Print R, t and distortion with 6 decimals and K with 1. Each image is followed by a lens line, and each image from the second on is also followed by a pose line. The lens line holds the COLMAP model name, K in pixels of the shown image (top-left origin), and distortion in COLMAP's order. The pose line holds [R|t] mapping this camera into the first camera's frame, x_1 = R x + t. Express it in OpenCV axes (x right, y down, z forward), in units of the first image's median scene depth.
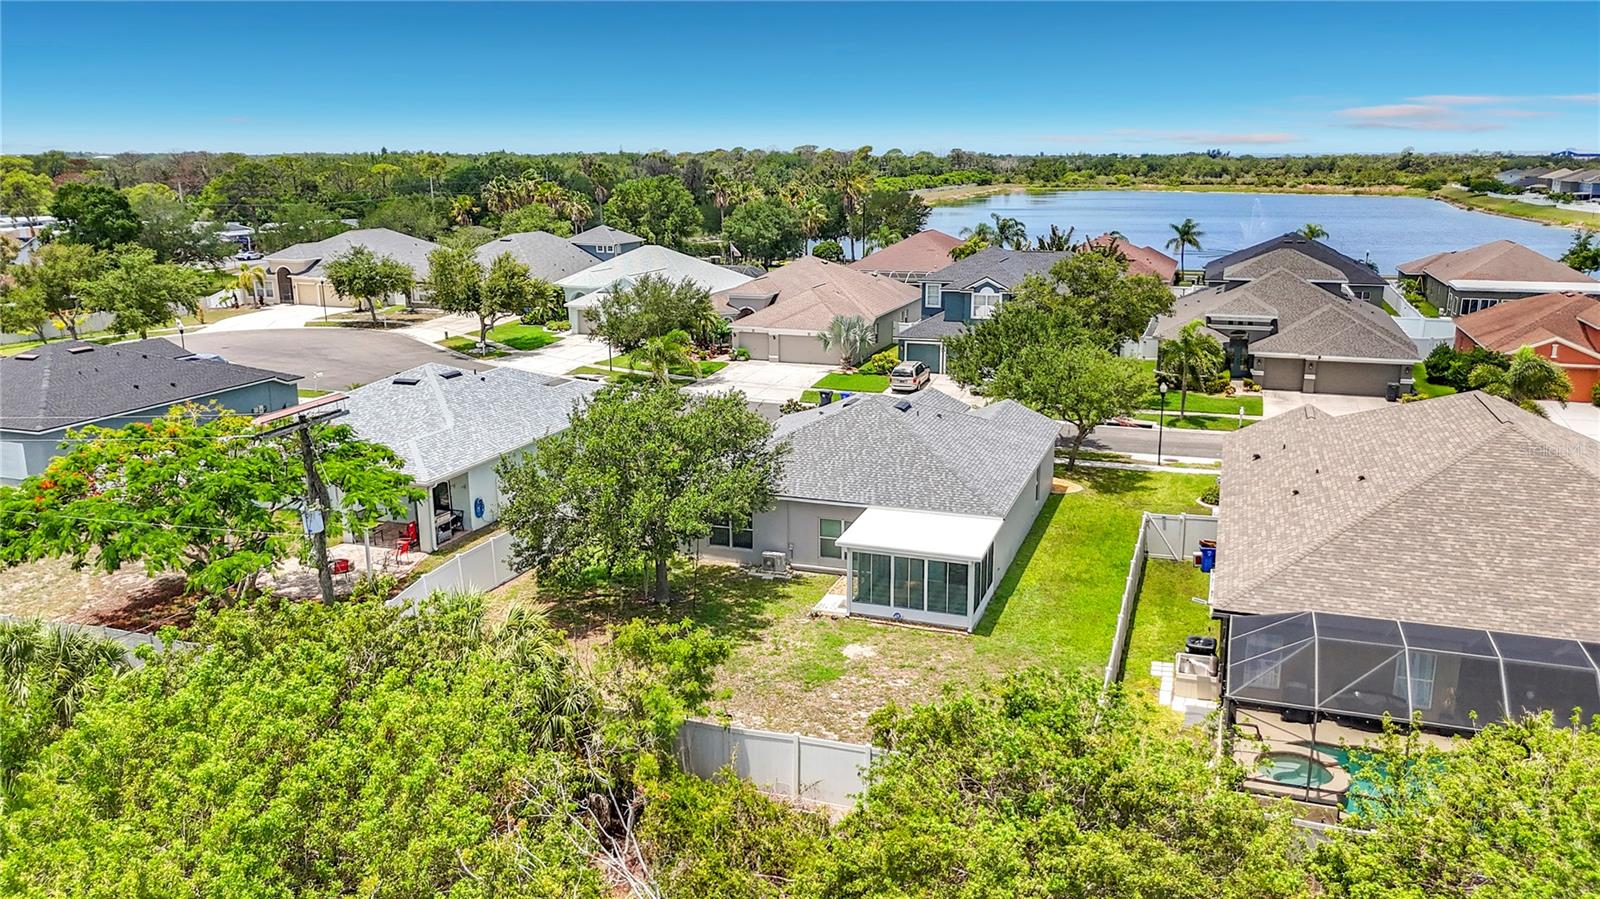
lens RADIAL K [[1202.3, 0, 800.0], [0, 1202.3, 449.5], [0, 0, 1]] dist [0.072910, -0.089878]
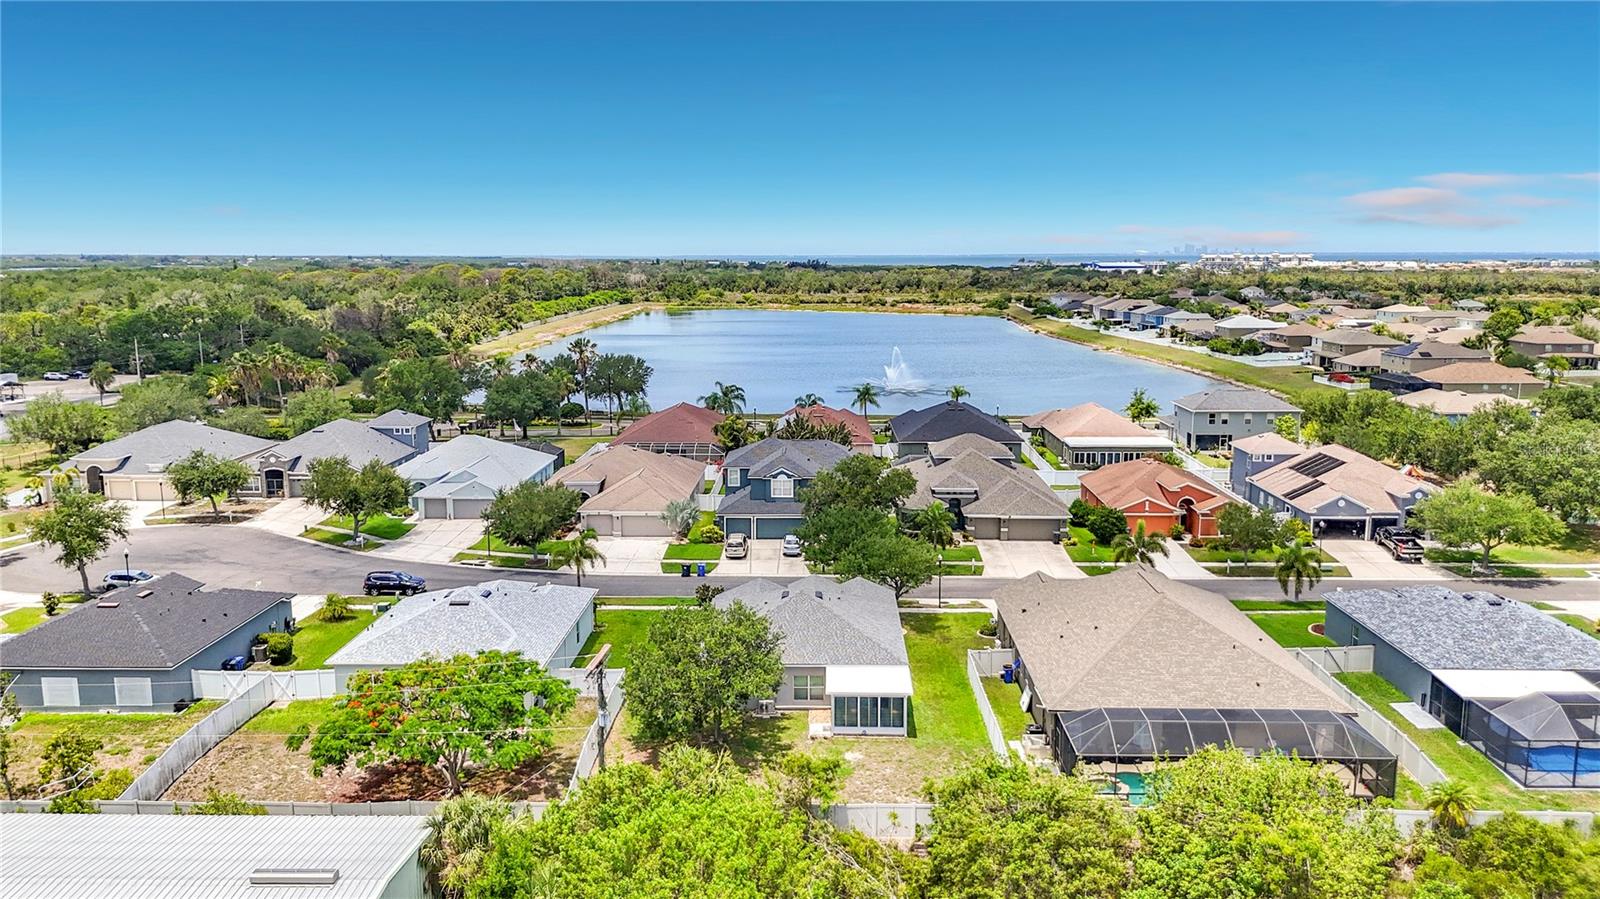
lens RADIAL K [[1202.3, 0, 800.0], [0, 1202.3, 449.5], [0, 0, 1]] dist [0.072910, -0.089878]
pose [[0.949866, -0.048608, 0.308857, -0.317959], [0.071937, 0.995315, -0.064594, -0.096773], [-0.304270, 0.083574, 0.948913, -0.387941]]
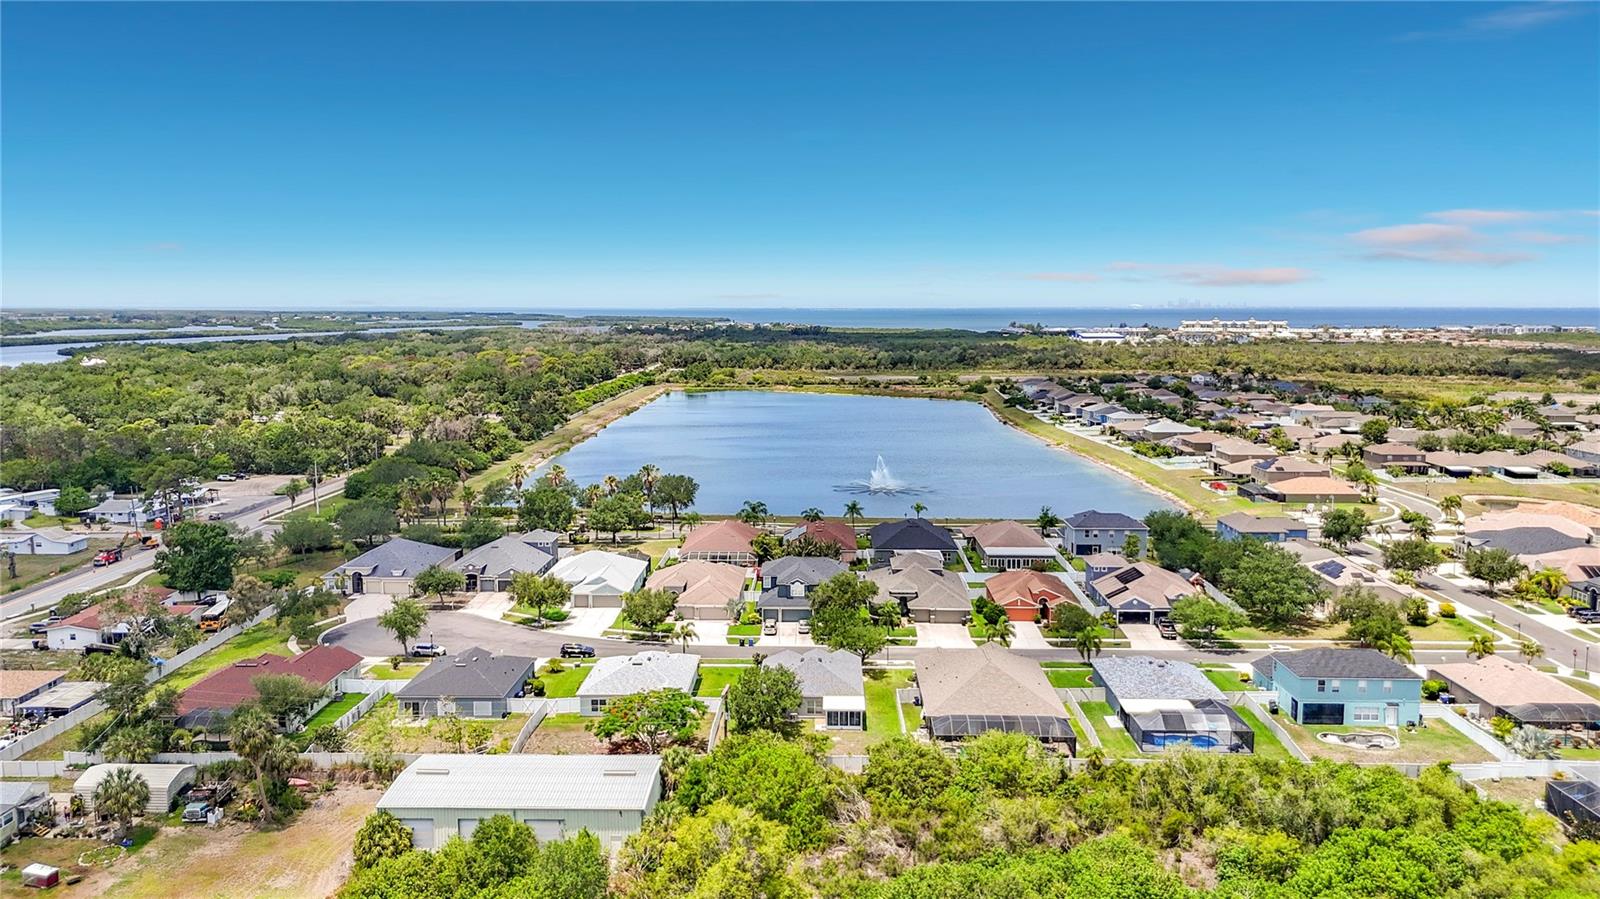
lens RADIAL K [[1202.3, 0, 800.0], [0, 1202.3, 449.5], [0, 0, 1]] dist [0.072910, -0.089878]
pose [[0.950228, -0.034698, 0.309617, -0.683198], [0.069596, 0.992307, -0.102388, -0.197762], [-0.303682, 0.118840, 0.945333, -1.490996]]
